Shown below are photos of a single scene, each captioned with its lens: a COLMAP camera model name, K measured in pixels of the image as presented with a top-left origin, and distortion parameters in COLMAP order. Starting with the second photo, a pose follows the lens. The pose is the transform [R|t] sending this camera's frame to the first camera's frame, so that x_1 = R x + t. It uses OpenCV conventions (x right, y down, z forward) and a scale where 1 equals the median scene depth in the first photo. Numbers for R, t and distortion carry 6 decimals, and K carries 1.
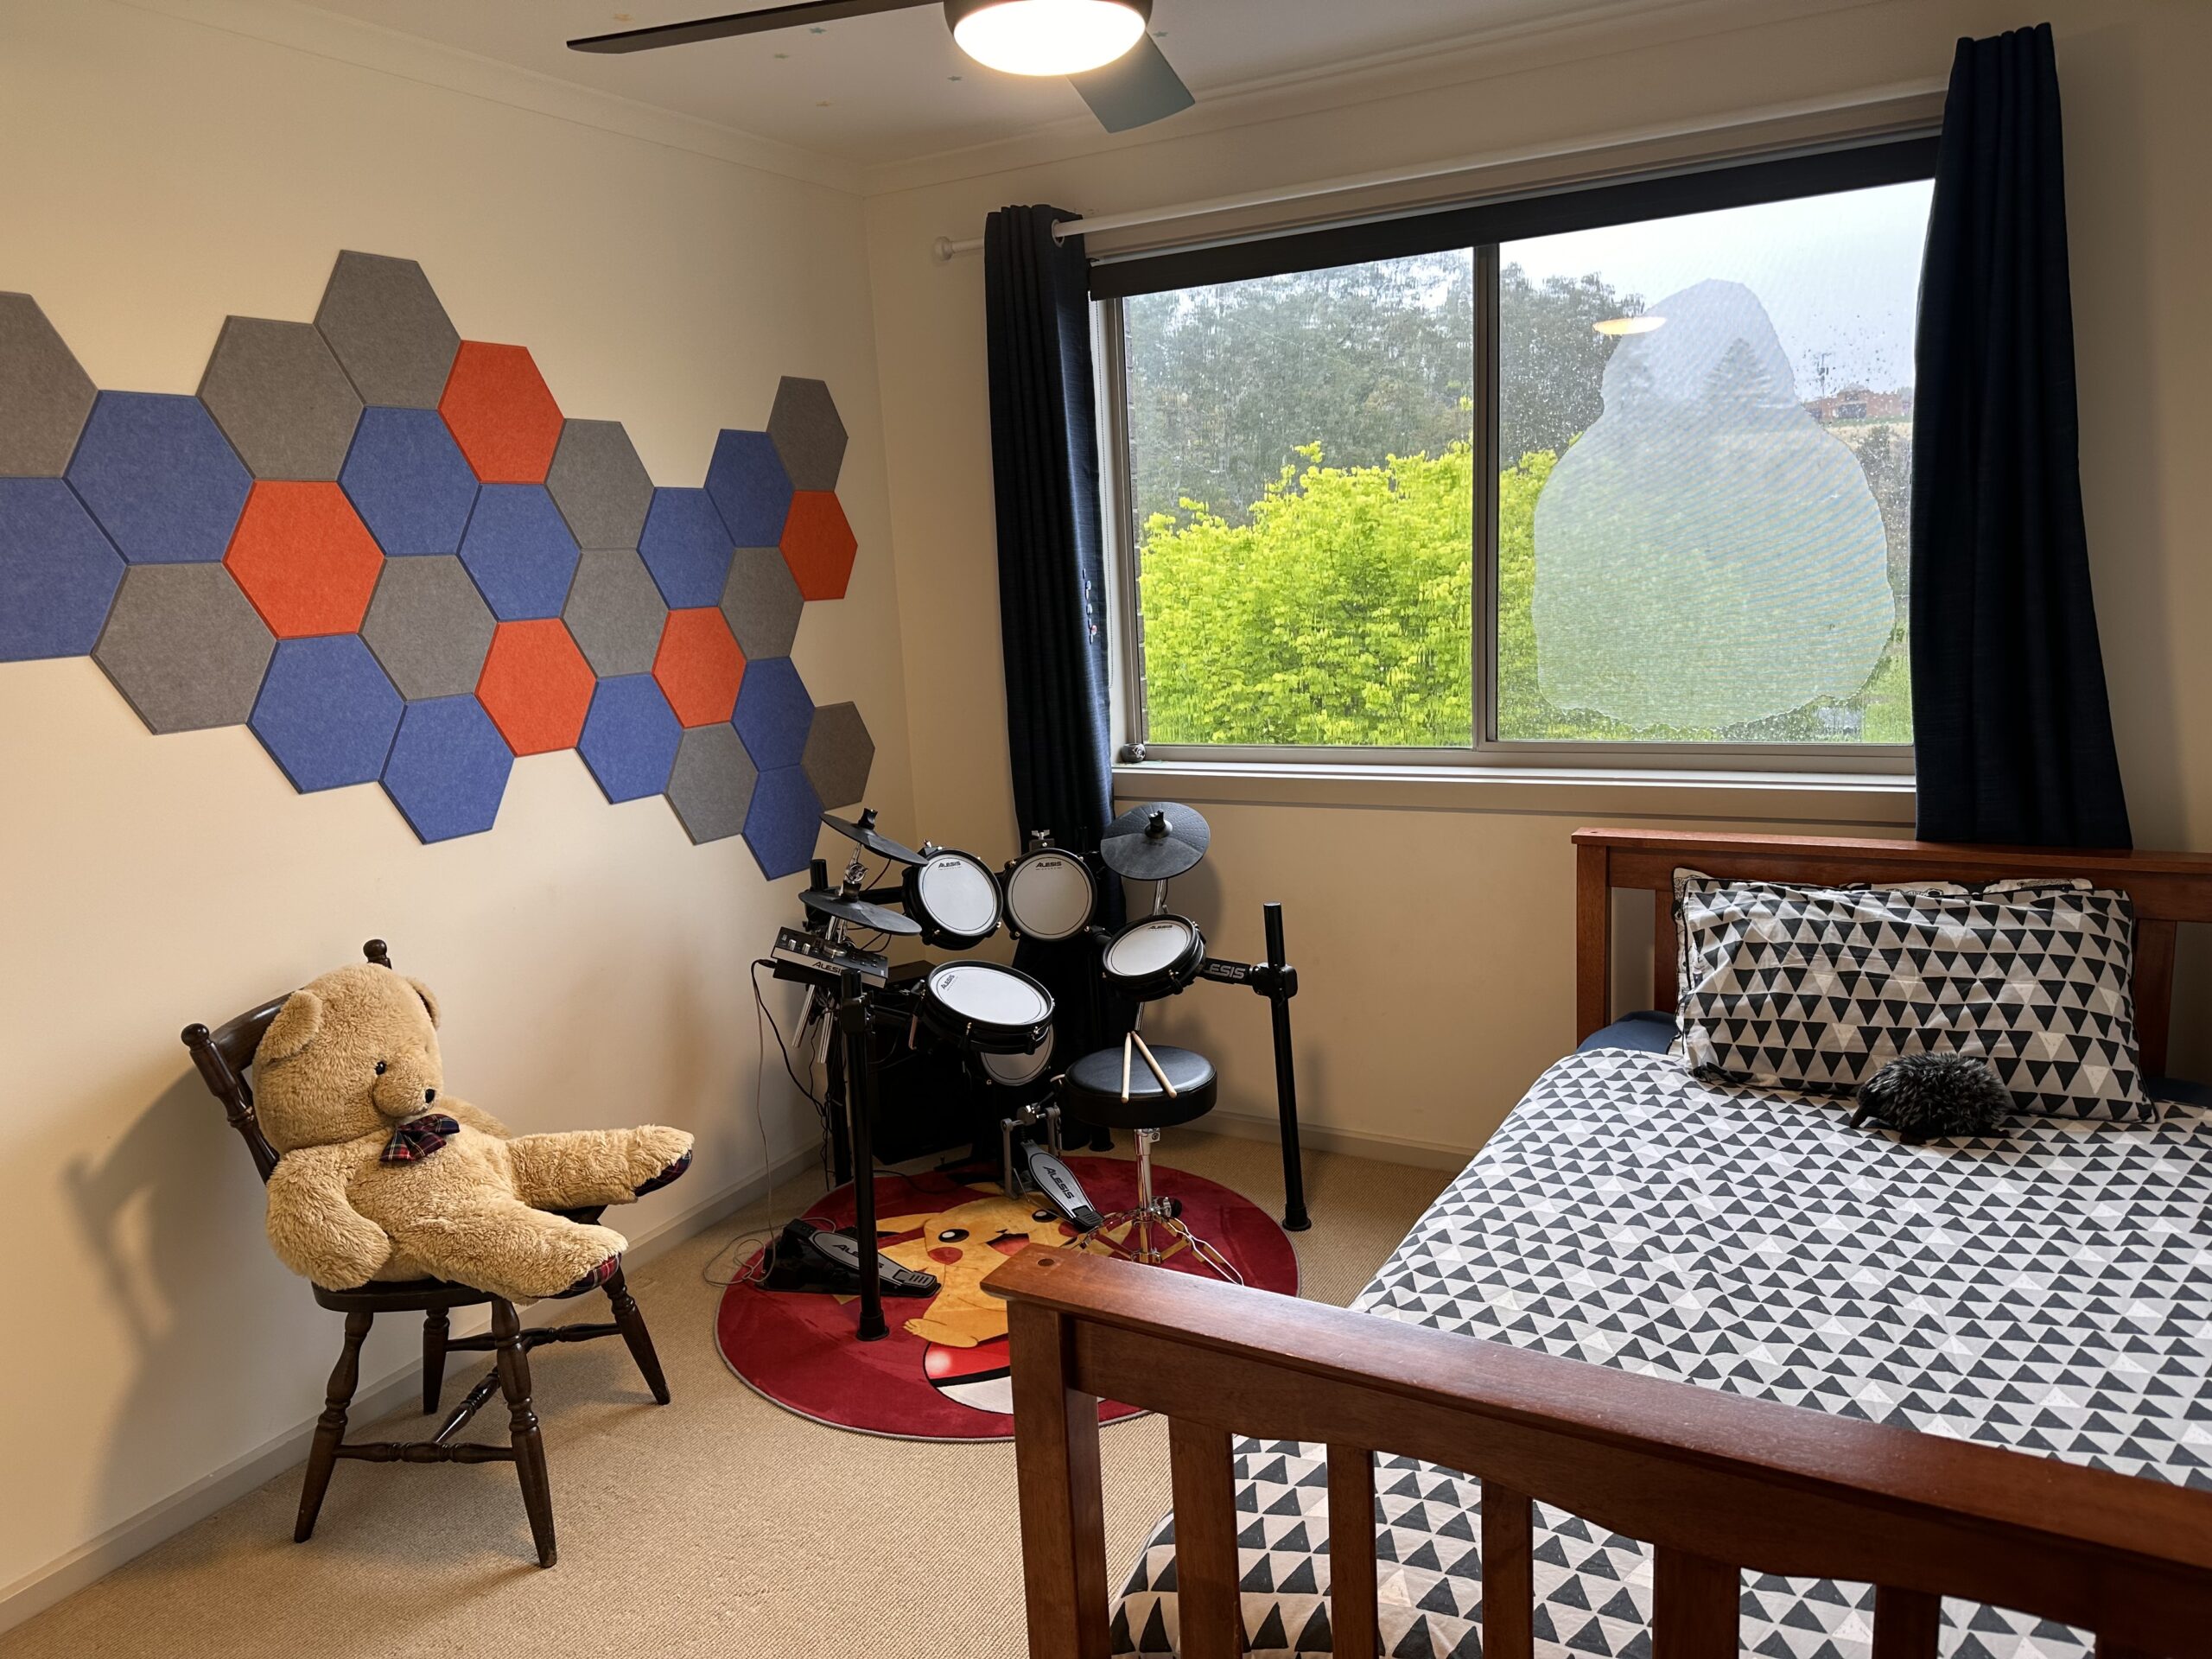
lens RADIAL K [[1575.7, 0, 1104.4], [0, 1575.7, 830.9], [0, 0, 1]] dist [0.019195, -0.004105]
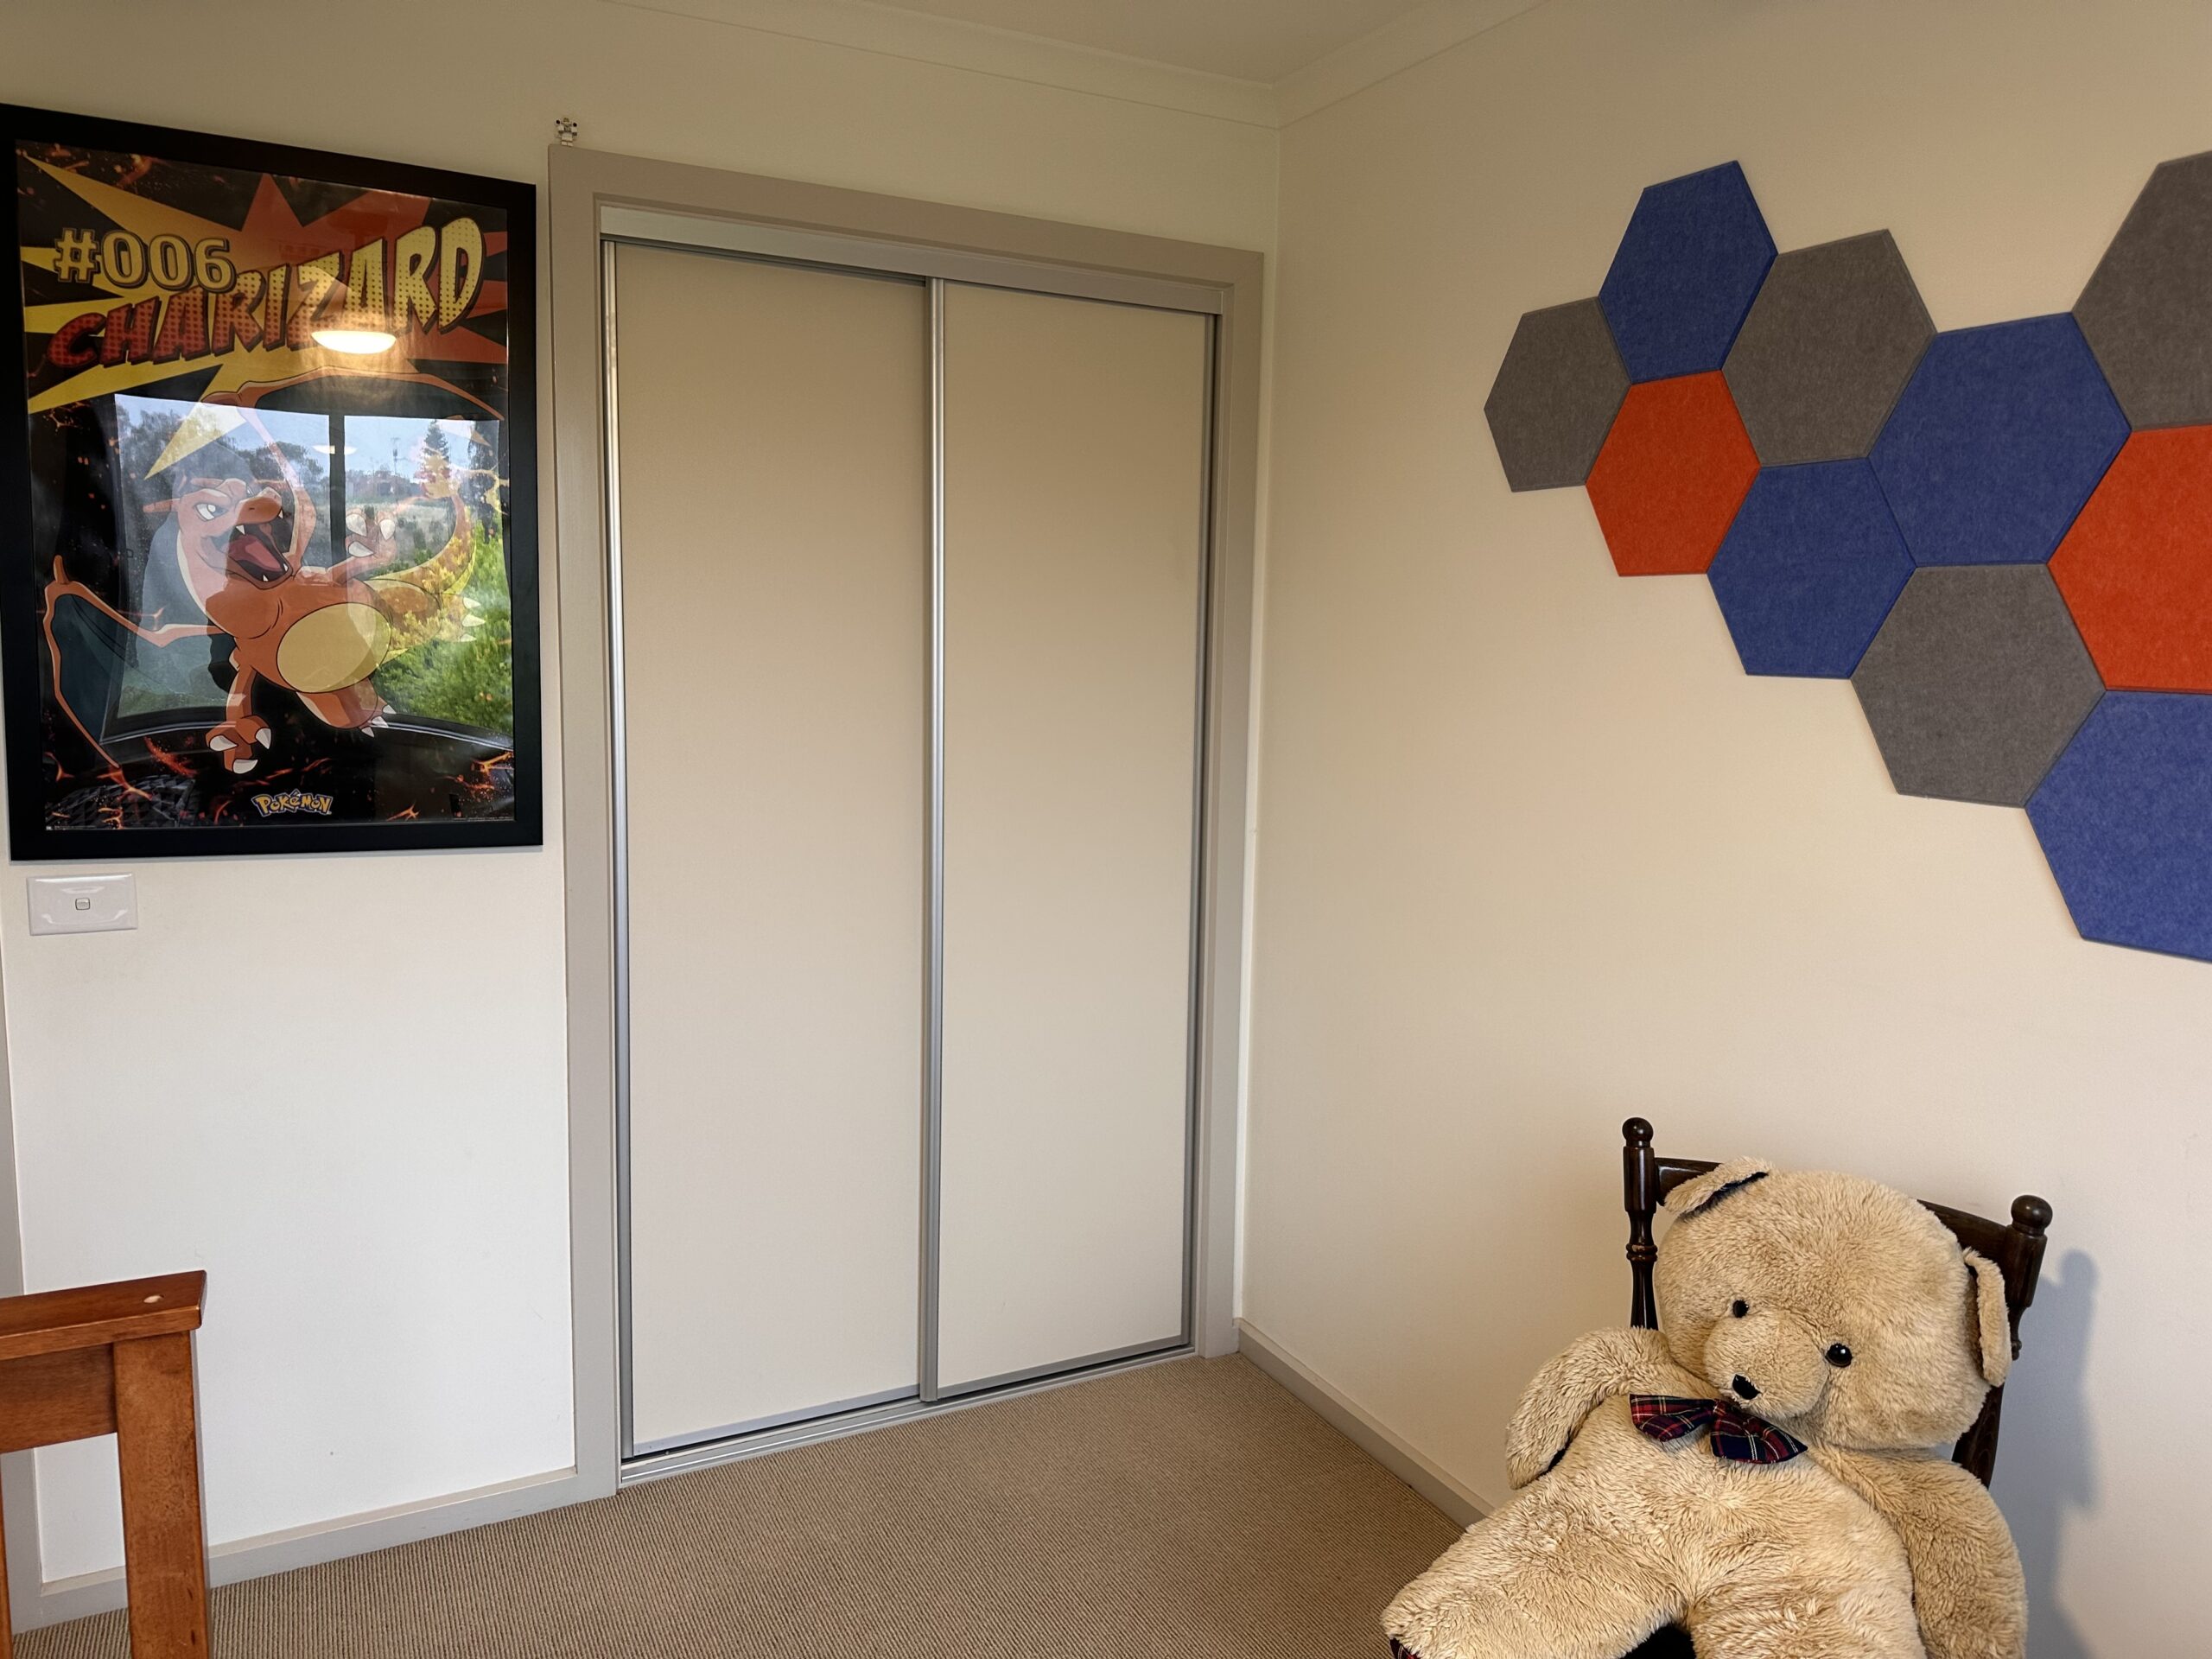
lens RADIAL K [[1575.7, 0, 1105.3], [0, 1575.7, 826.3], [0, 0, 1]] dist [0.019195, -0.004105]
pose [[-0.555230, 0.140126, -0.819808, 0.223489], [-0.145894, 0.954011, 0.261875, -0.186588], [0.818801, 0.265005, -0.509252, 1.076540]]
